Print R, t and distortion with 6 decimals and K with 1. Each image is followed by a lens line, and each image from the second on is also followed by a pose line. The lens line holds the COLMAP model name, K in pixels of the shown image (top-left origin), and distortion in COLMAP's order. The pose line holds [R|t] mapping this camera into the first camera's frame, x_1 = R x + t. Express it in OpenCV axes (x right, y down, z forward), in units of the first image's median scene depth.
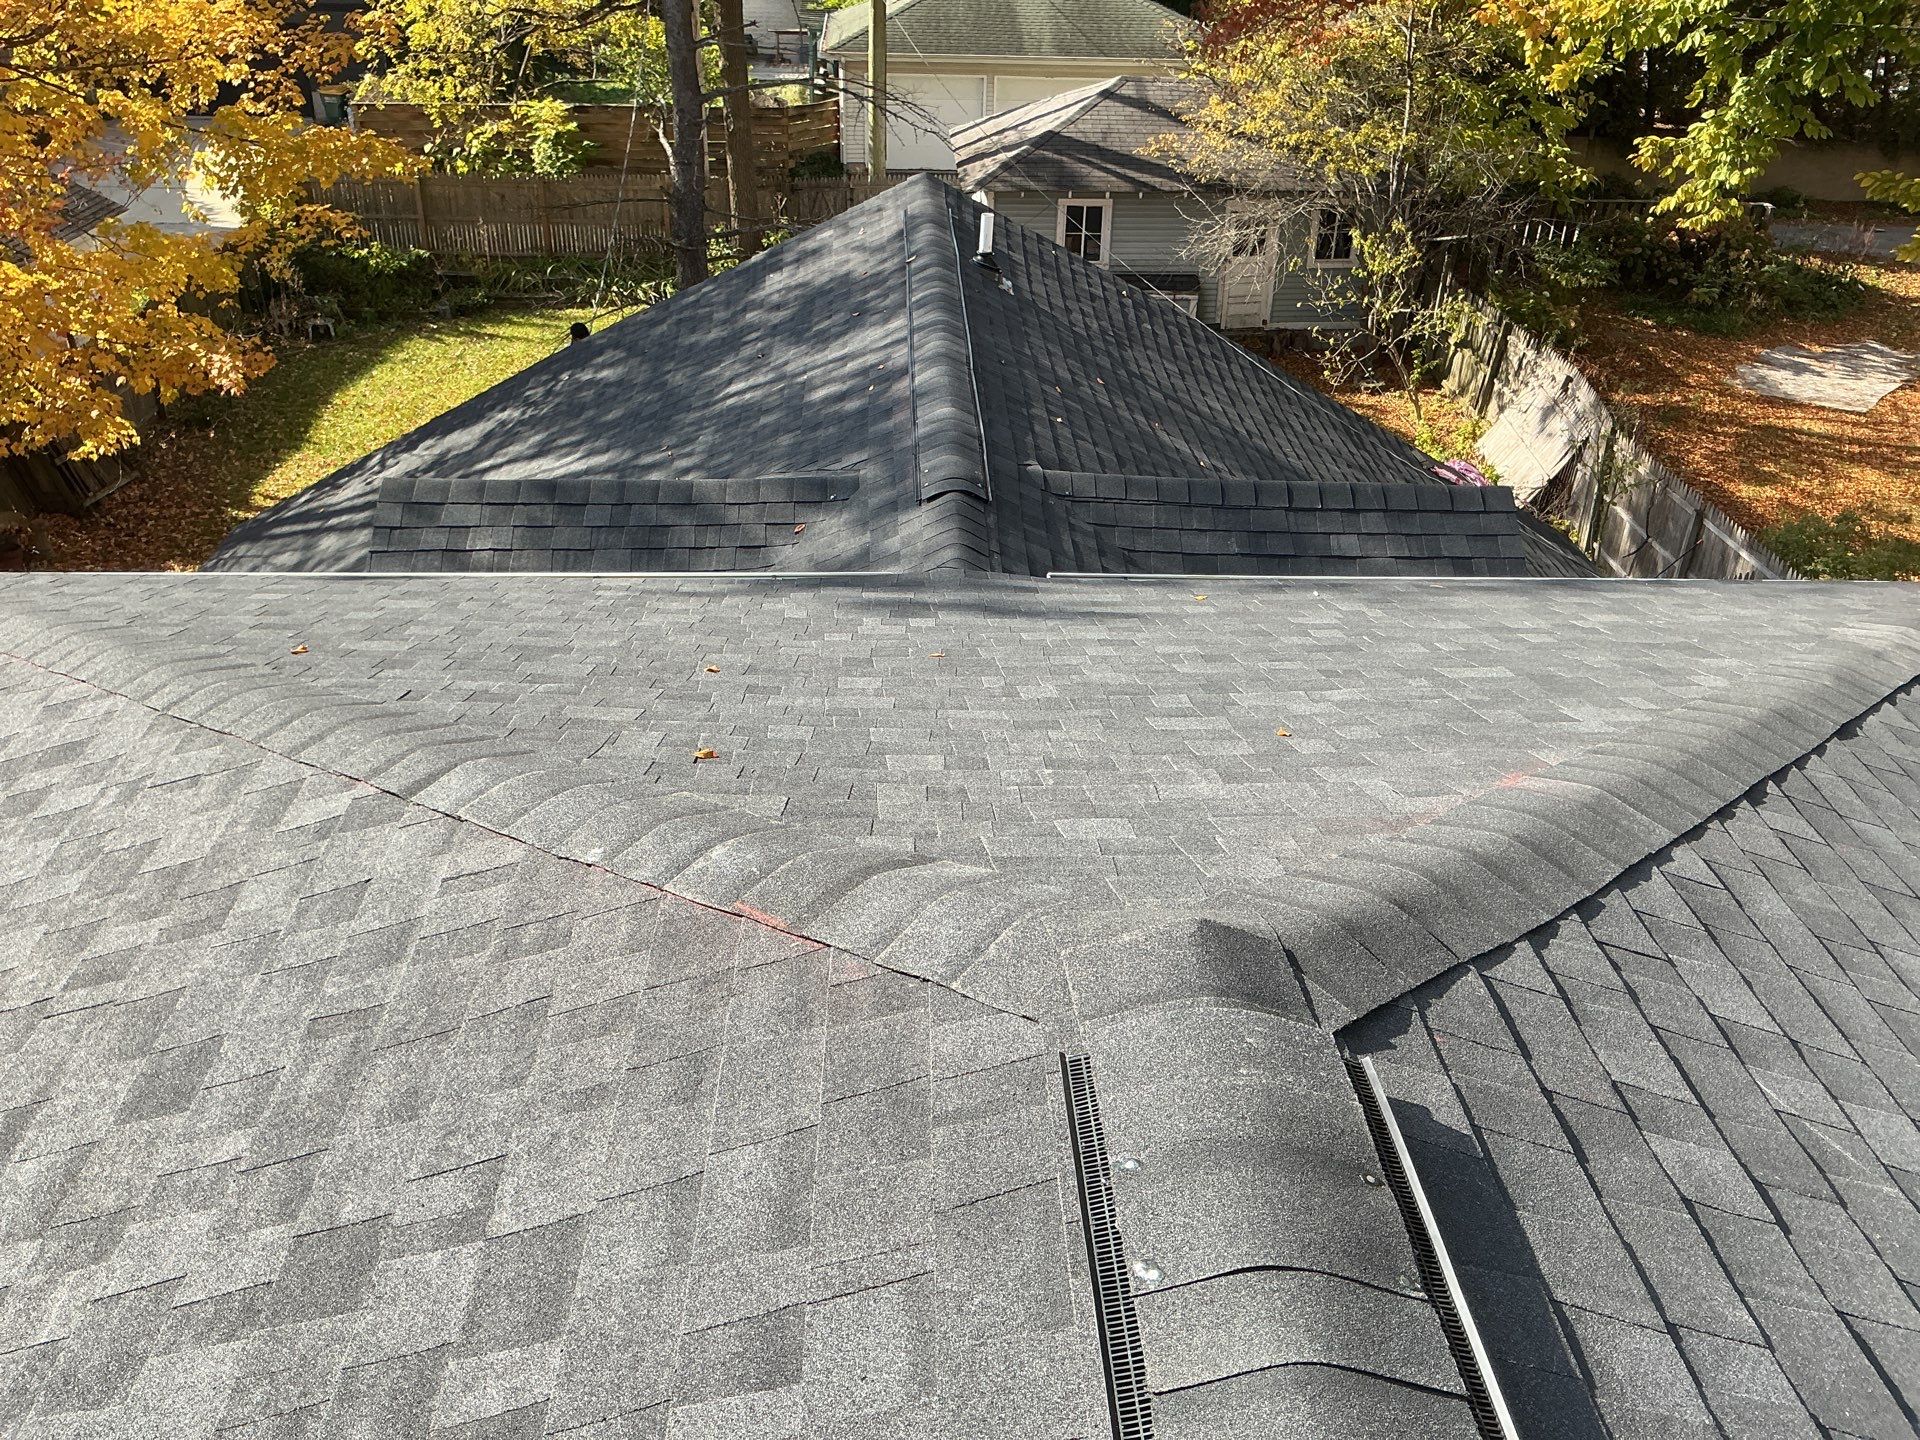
lens RADIAL K [[1653.8, 0, 960.0], [0, 1653.8, 720.0], [0, 0, 1]] dist [0.145097, -0.254824]
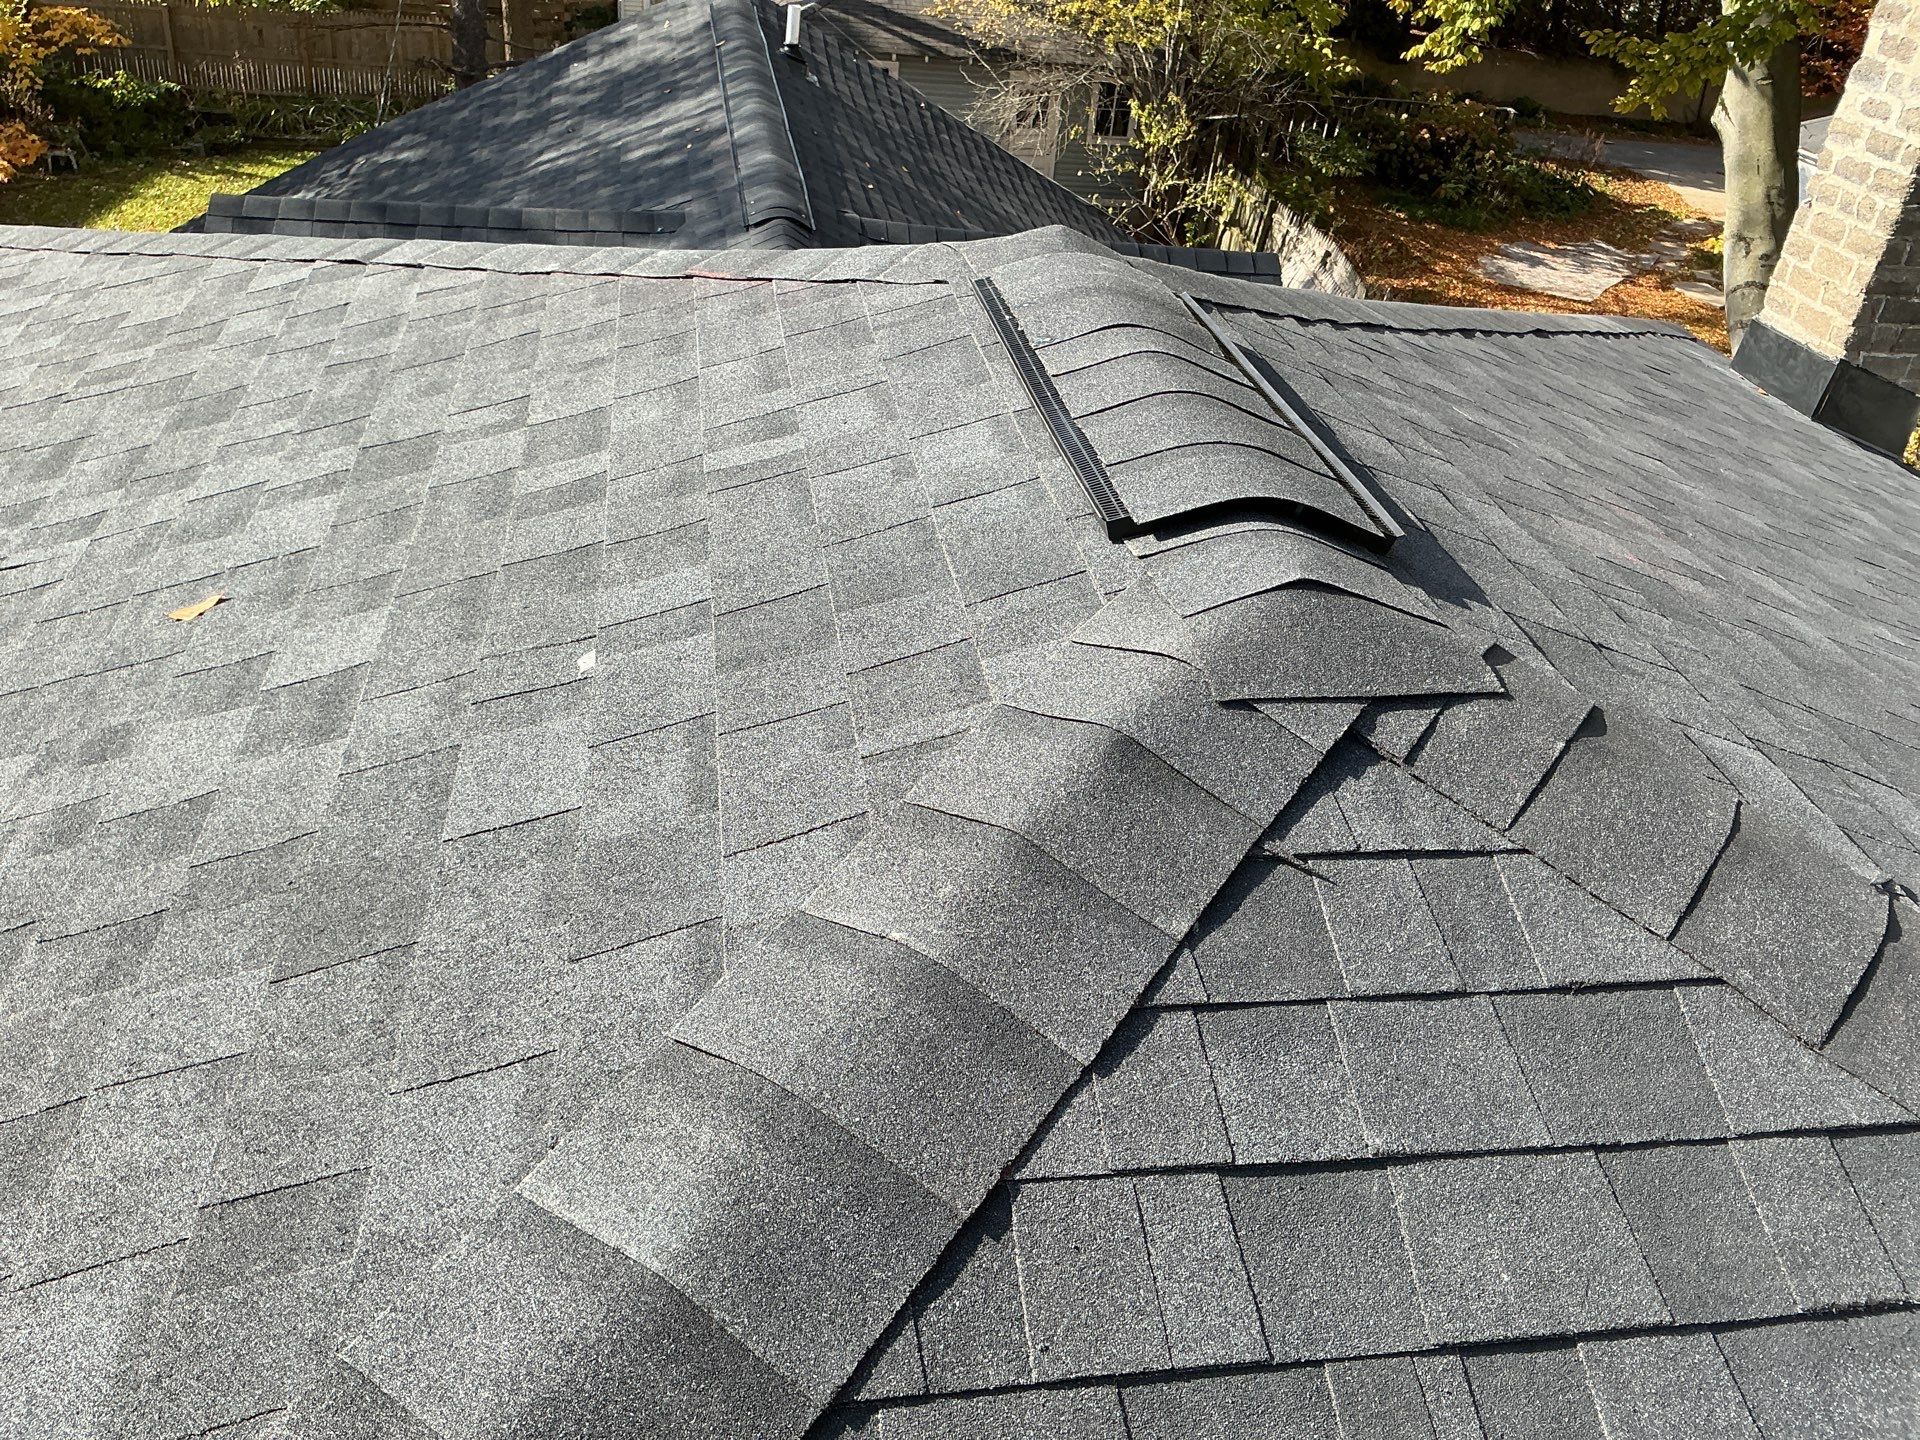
lens RADIAL K [[1663.9, 0, 947.4], [0, 1663.9, 722.7], [0, 0, 1]] dist [0.083740, -0.107206]
pose [[0.991539, 0.003521, 0.129761, -0.020853], [-0.010064, 0.998708, 0.049803, 0.076708], [-0.129418, -0.050688, 0.990294, -0.054110]]
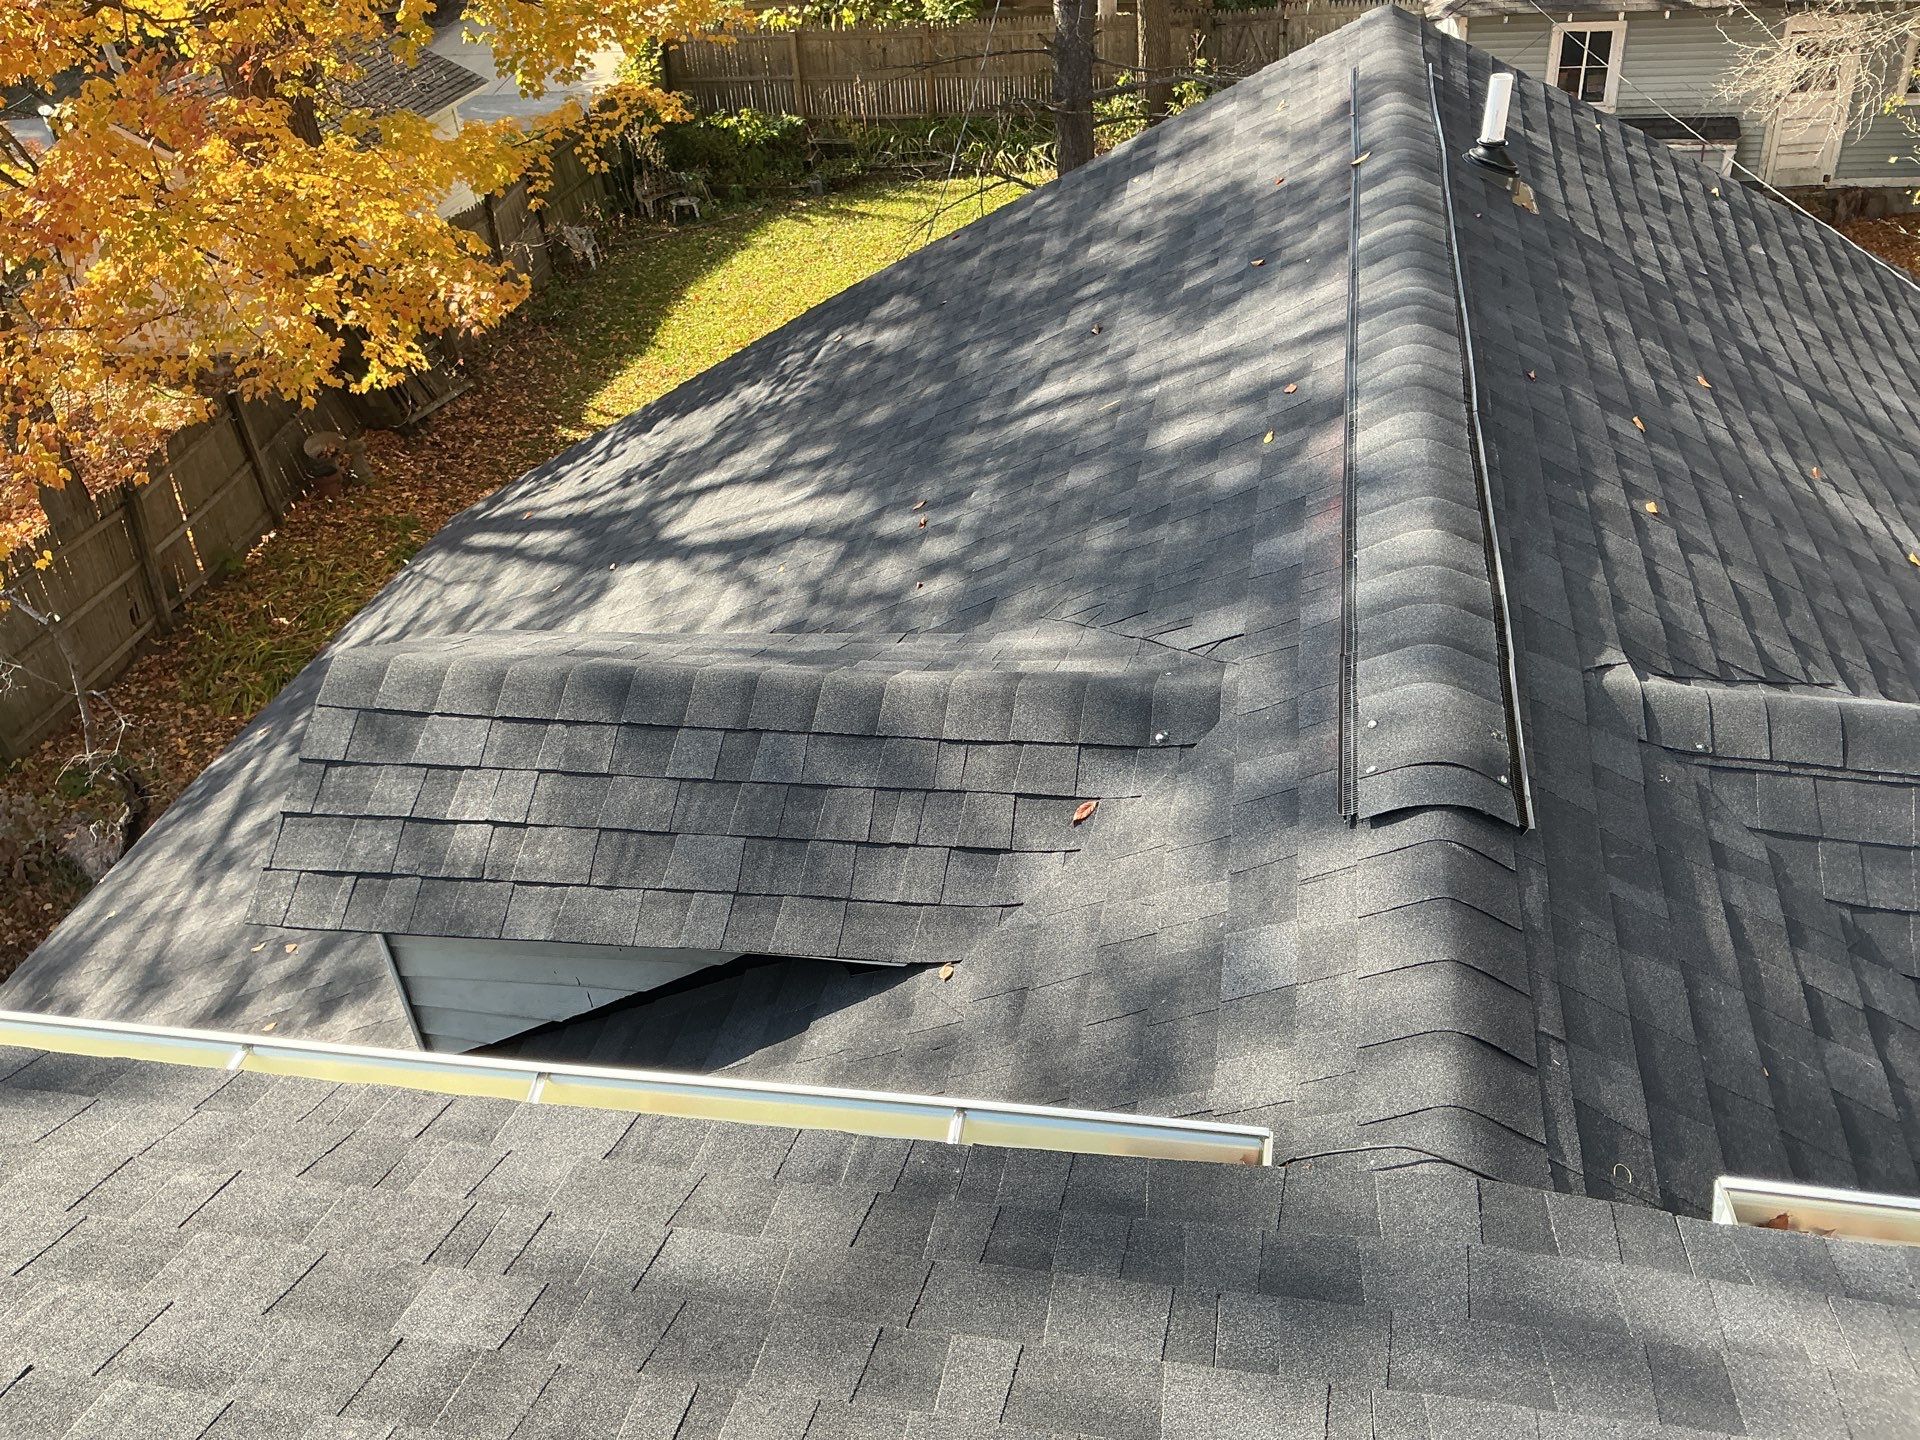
lens RADIAL K [[1653.8, 0, 960.0], [0, 1653.8, 720.0], [0, 0, 1]] dist [0.145097, -0.254824]
pose [[0.970290, 0.058008, -0.234888, -0.013694], [-0.037323, 0.995099, 0.091572, -0.113249], [0.239049, -0.080085, 0.967699, 0.332396]]
